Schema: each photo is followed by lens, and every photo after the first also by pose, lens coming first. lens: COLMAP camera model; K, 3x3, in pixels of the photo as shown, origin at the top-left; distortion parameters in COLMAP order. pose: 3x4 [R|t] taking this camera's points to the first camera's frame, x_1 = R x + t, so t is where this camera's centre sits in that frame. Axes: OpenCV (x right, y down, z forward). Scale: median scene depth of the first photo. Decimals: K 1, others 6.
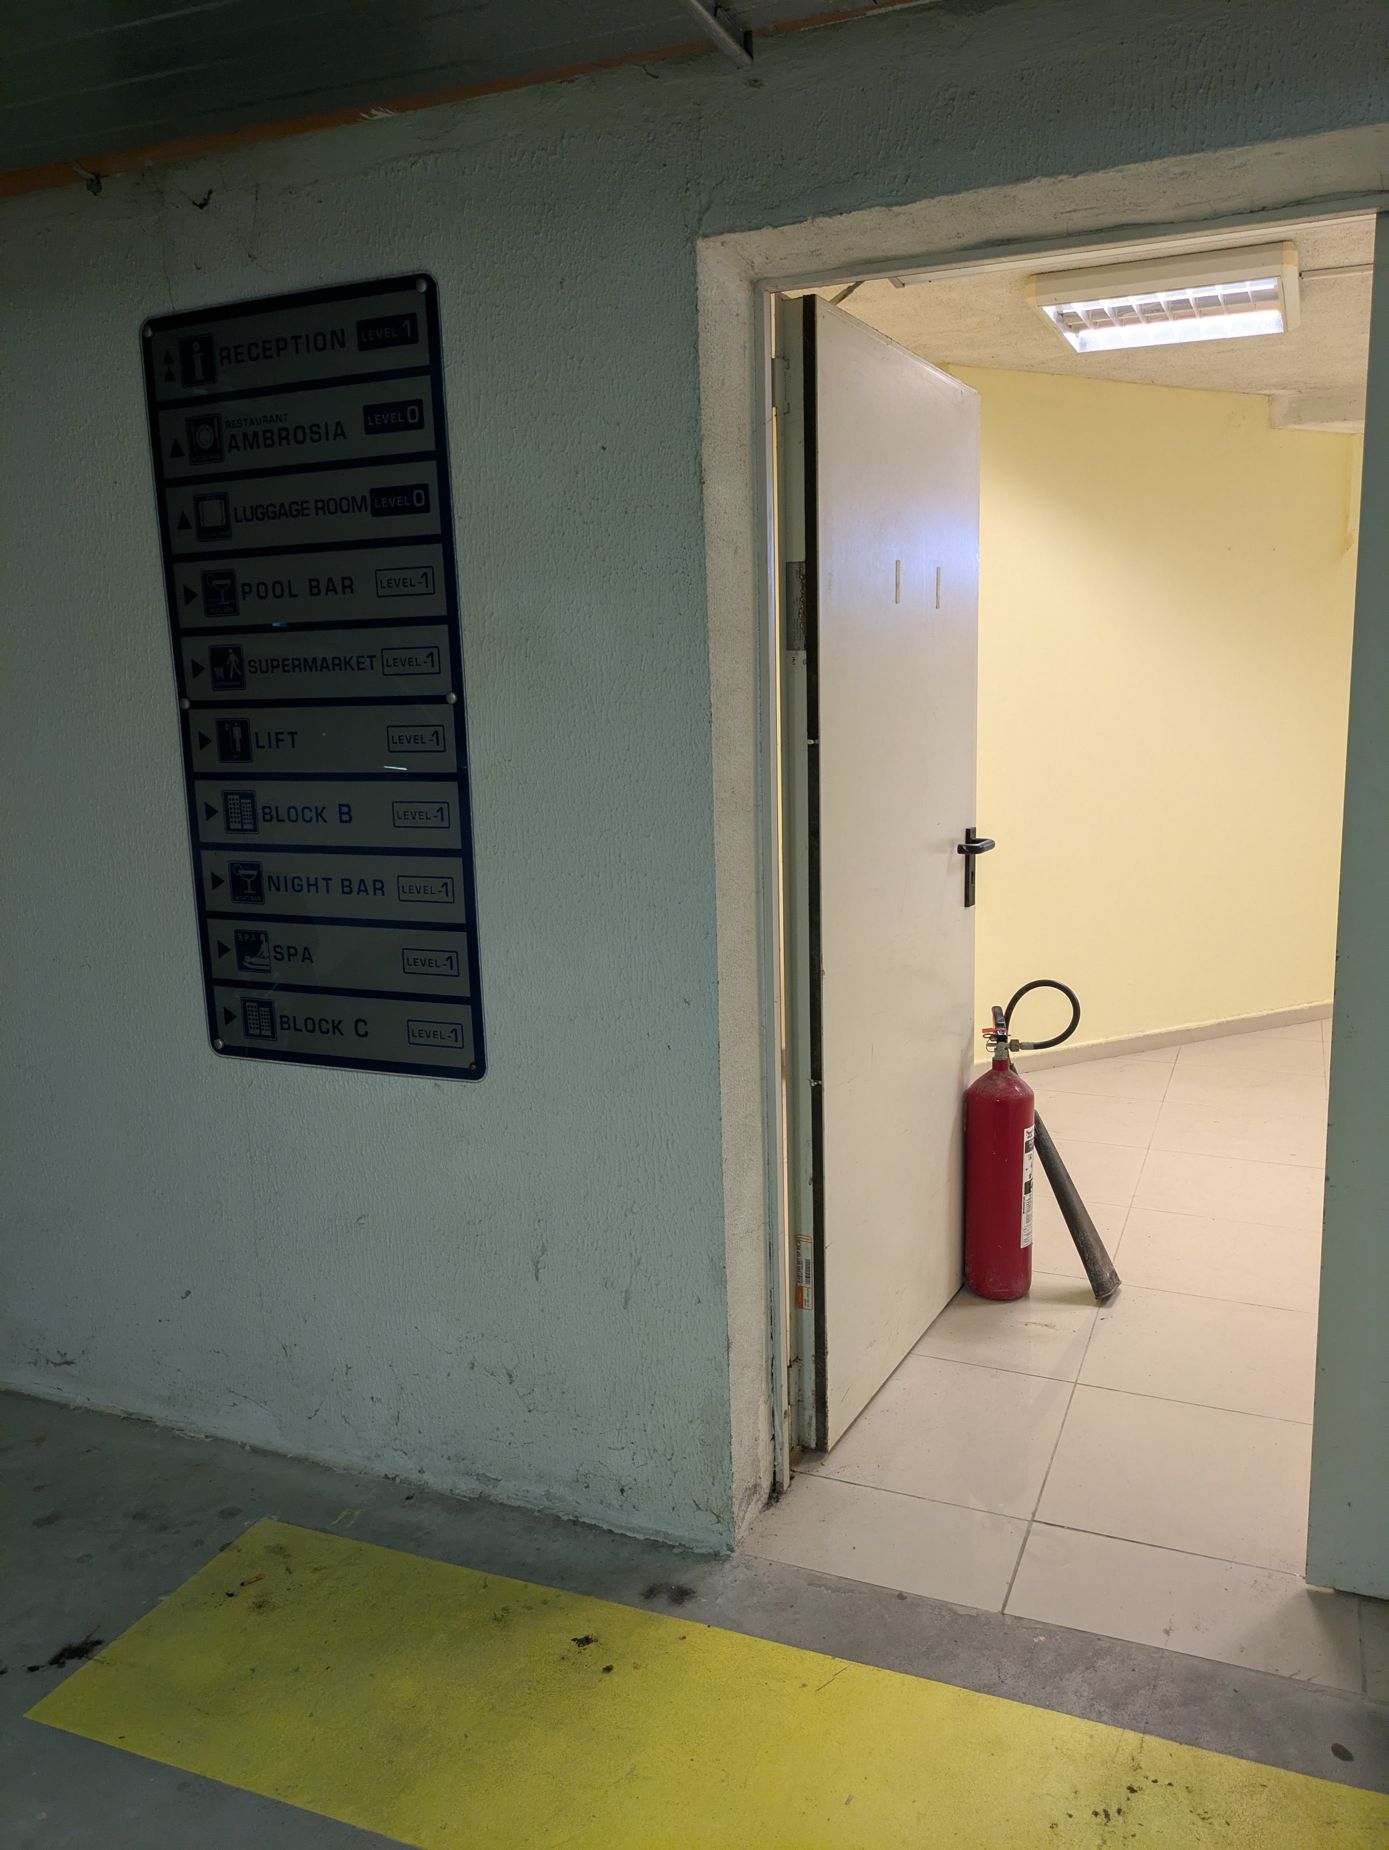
lens RADIAL K [[1387.1, 0, 704.3], [0, 1387.1, 915.5], [0, 0, 1]] dist [0.040038, -0.013205]
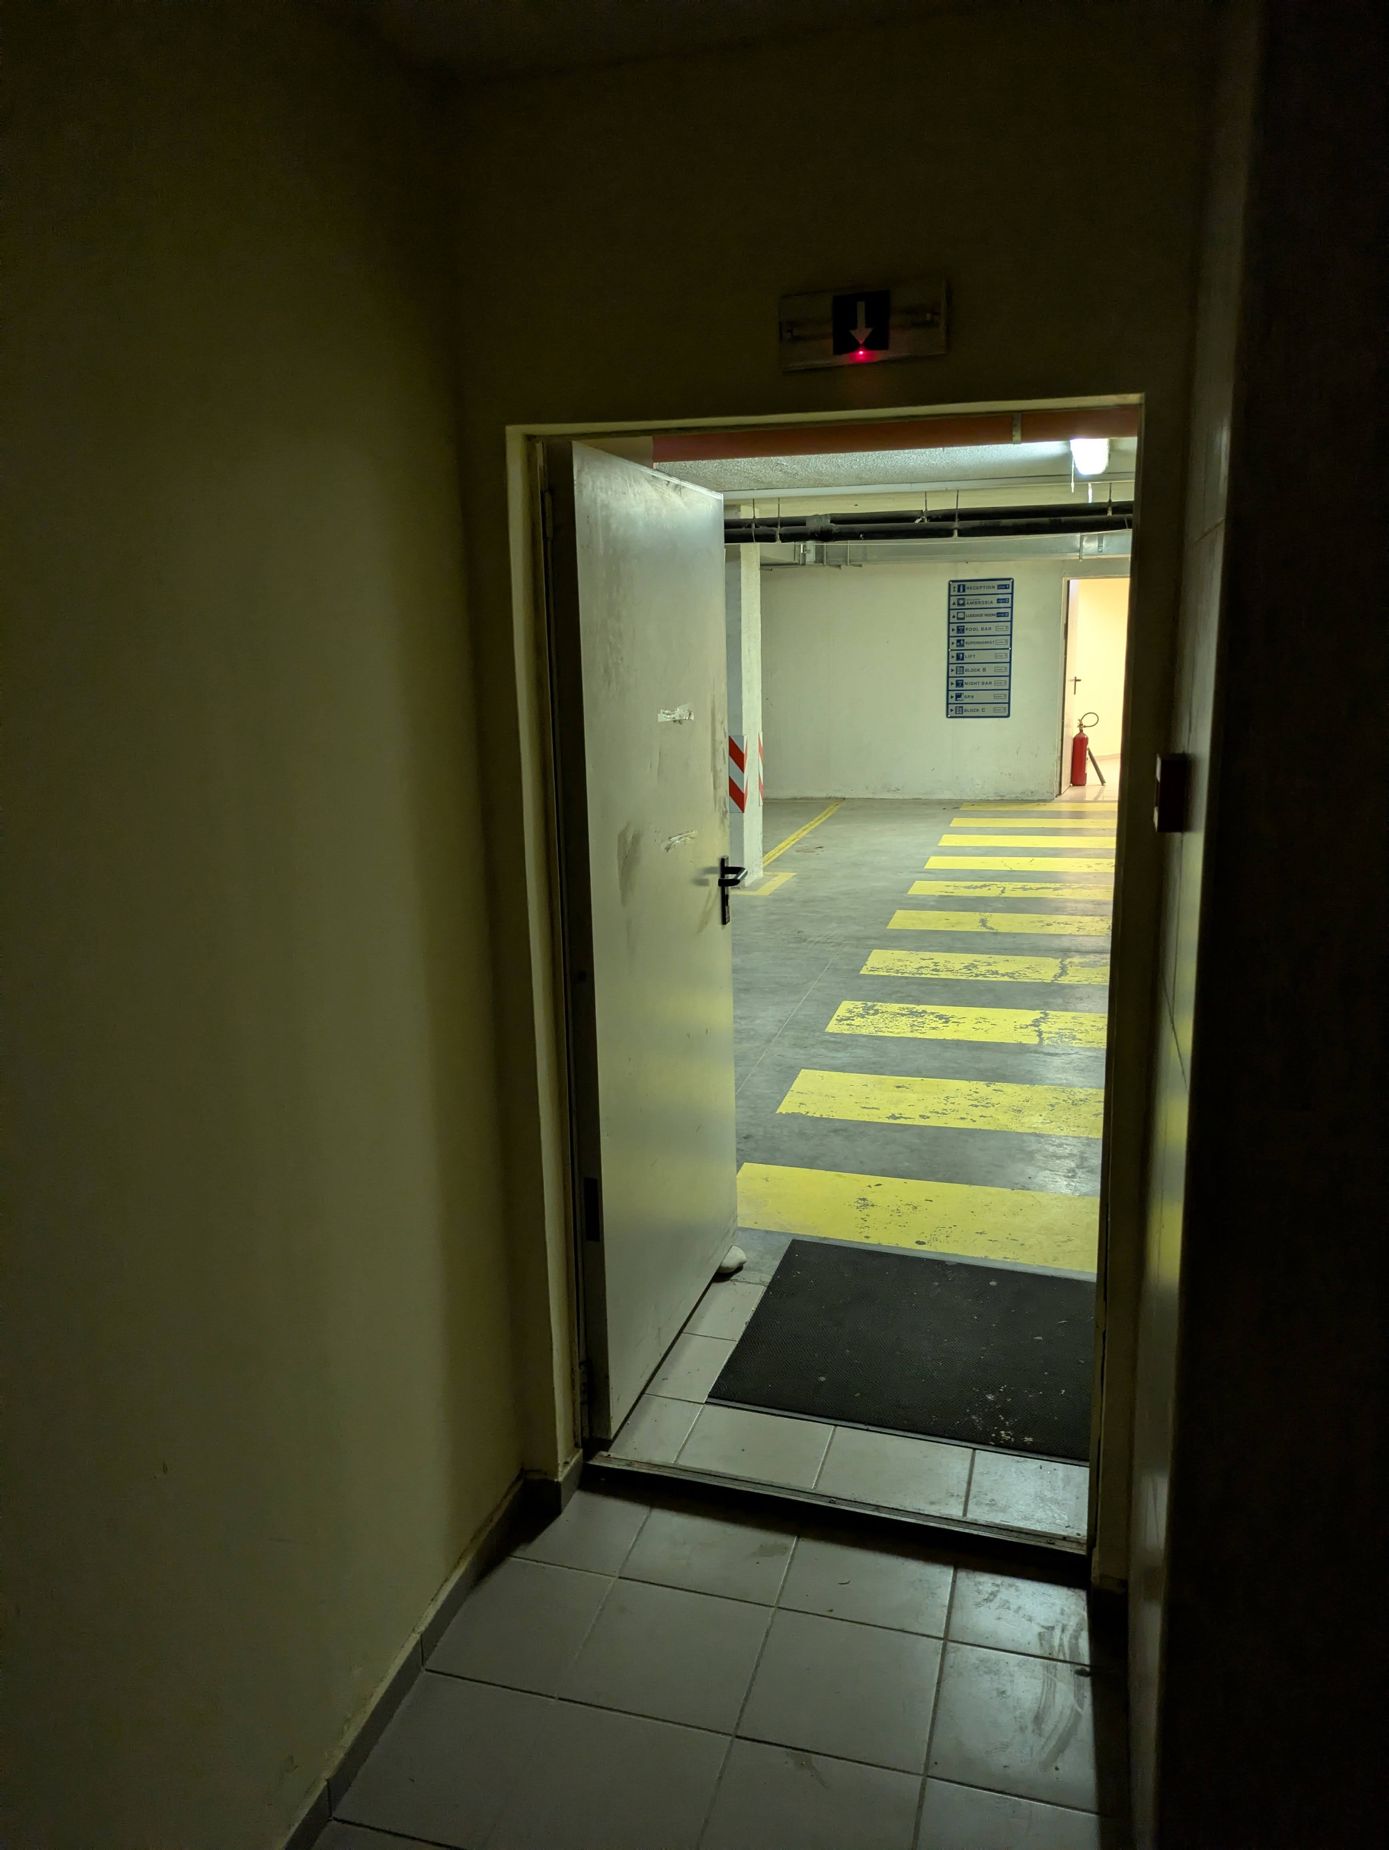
lens RADIAL K [[1387.1, 0, 688.9], [0, 1387.1, 936.0], [0, 0, 1]] dist [0.040038, -0.013205]
pose [[0.992218, -0.019025, 0.123052, -2.087440], [0.013250, 0.998780, 0.047581, 0.693407], [-0.123807, -0.045580, 0.991259, -4.316608]]
